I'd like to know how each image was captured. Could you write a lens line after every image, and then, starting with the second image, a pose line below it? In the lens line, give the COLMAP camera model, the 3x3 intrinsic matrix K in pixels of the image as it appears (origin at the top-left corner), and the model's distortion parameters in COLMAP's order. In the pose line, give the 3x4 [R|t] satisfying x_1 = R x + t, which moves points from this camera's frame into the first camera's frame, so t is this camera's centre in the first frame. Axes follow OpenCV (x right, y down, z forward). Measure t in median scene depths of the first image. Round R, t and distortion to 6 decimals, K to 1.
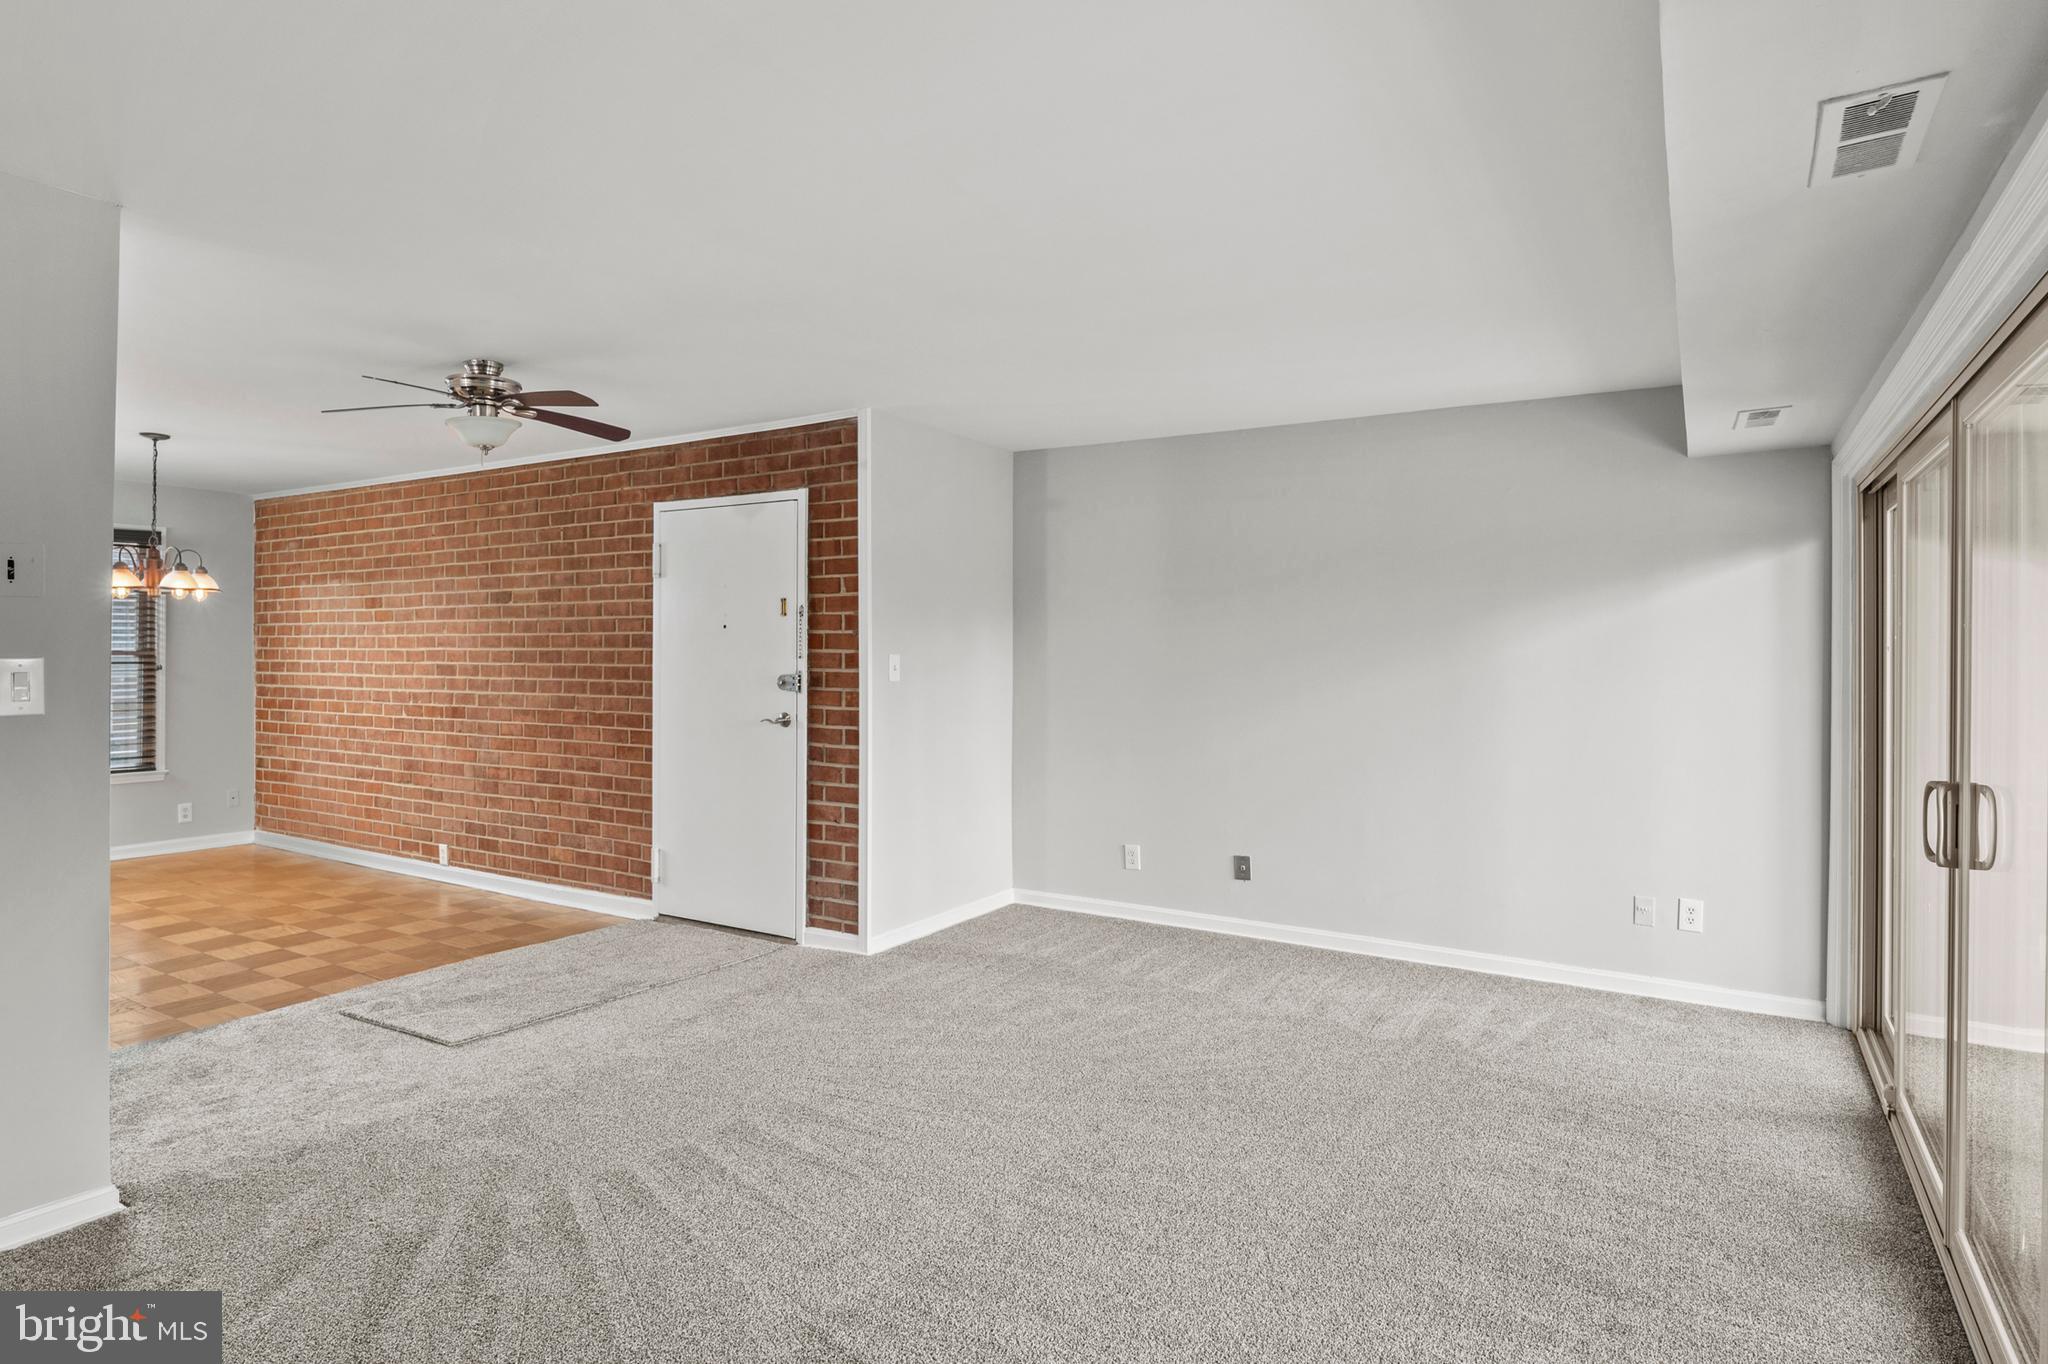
lens RADIAL K [[1116.9, 0, 989.4], [0, 1116.9, 654.6], [0, 0, 1]] dist [0.002277, -0.002082]
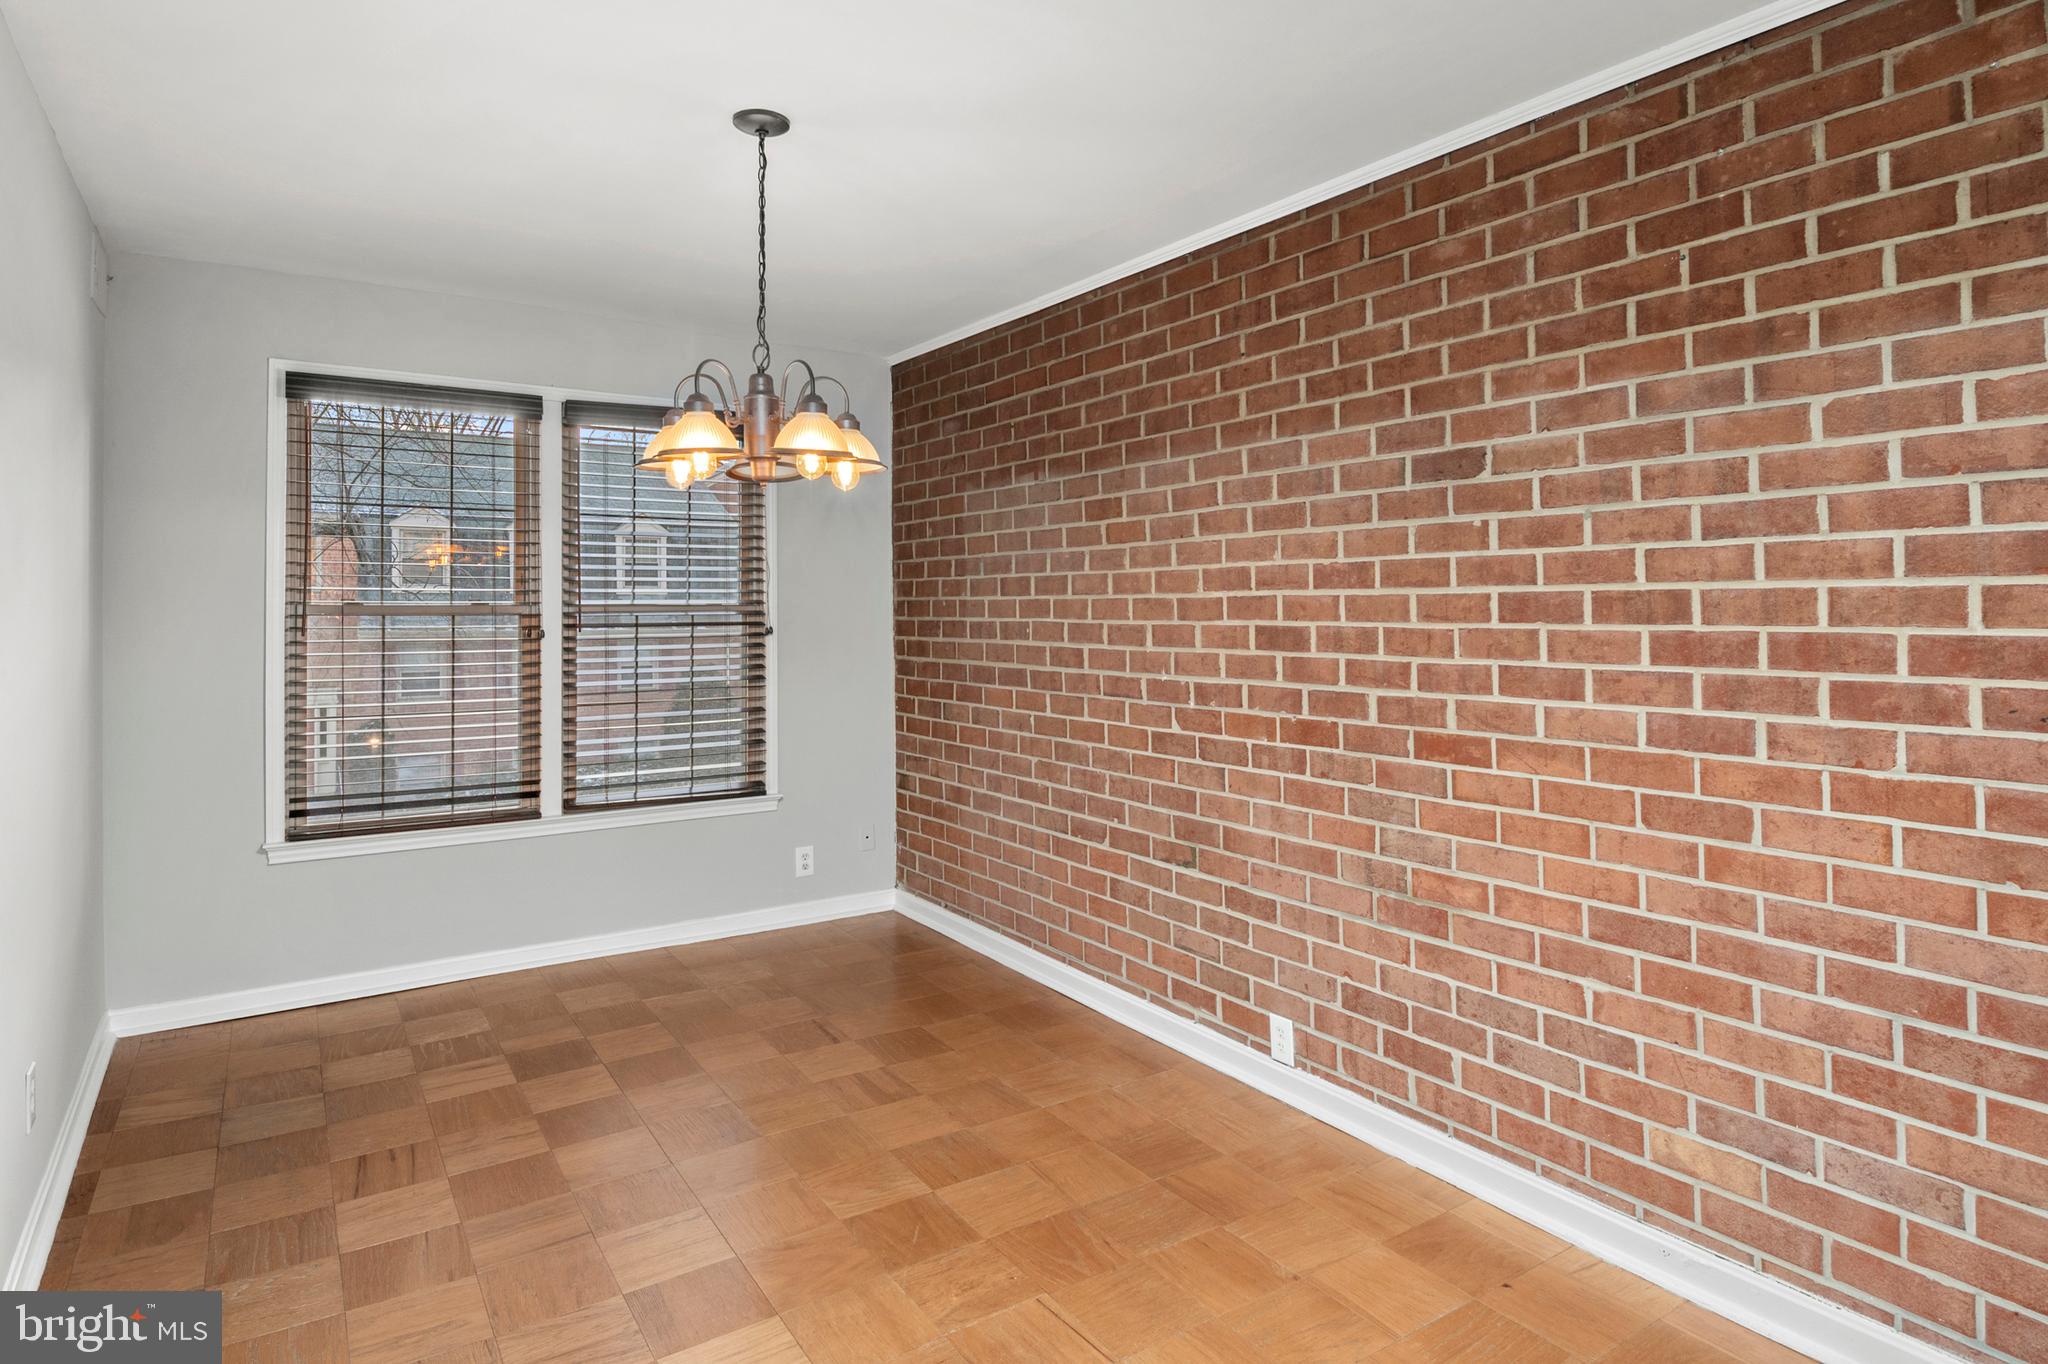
lens RADIAL K [[1116.9, 0, 1015.1], [0, 1116.9, 589.5], [0, 0, 1]] dist [0.002277, -0.002082]
pose [[0.913267, -0.016516, -0.407027, -0.383371], [0.011027, 0.999814, -0.015828, -0.000336], [0.407212, 0.009967, 0.913279, 0.512662]]
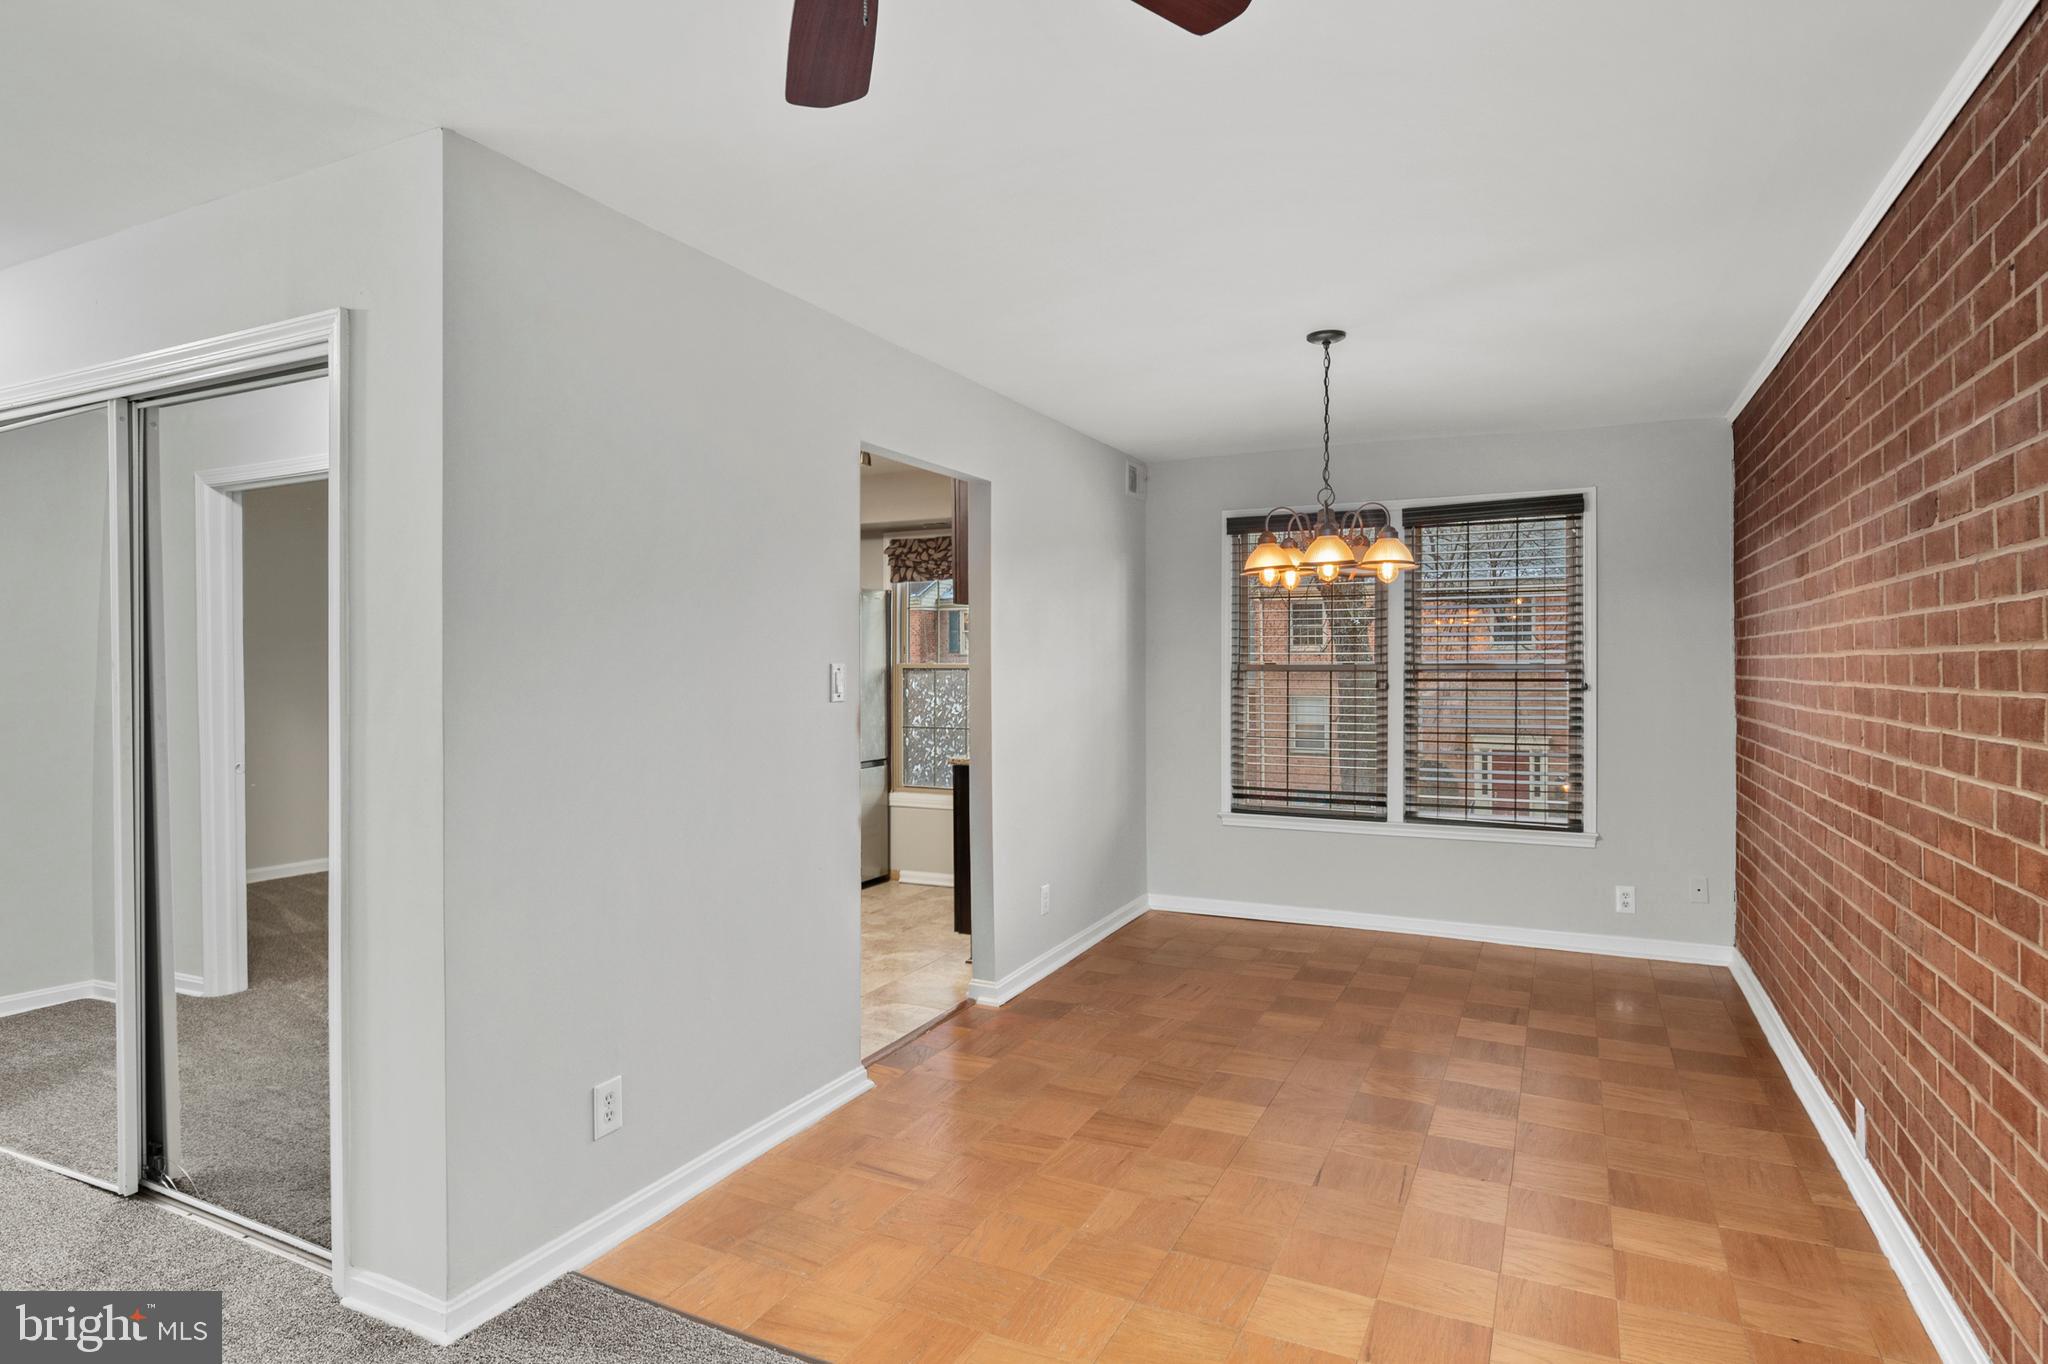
lens RADIAL K [[1116.9, 0, 1040.5], [0, 1116.9, 675.6], [0, 0, 1]] dist [0.002277, -0.002082]
pose [[0.128932, 0.001229, -0.991653, -0.095009], [0.007067, 0.999973, 0.002159, 0.000541], [0.991628, -0.007286, 0.128920, 0.605902]]
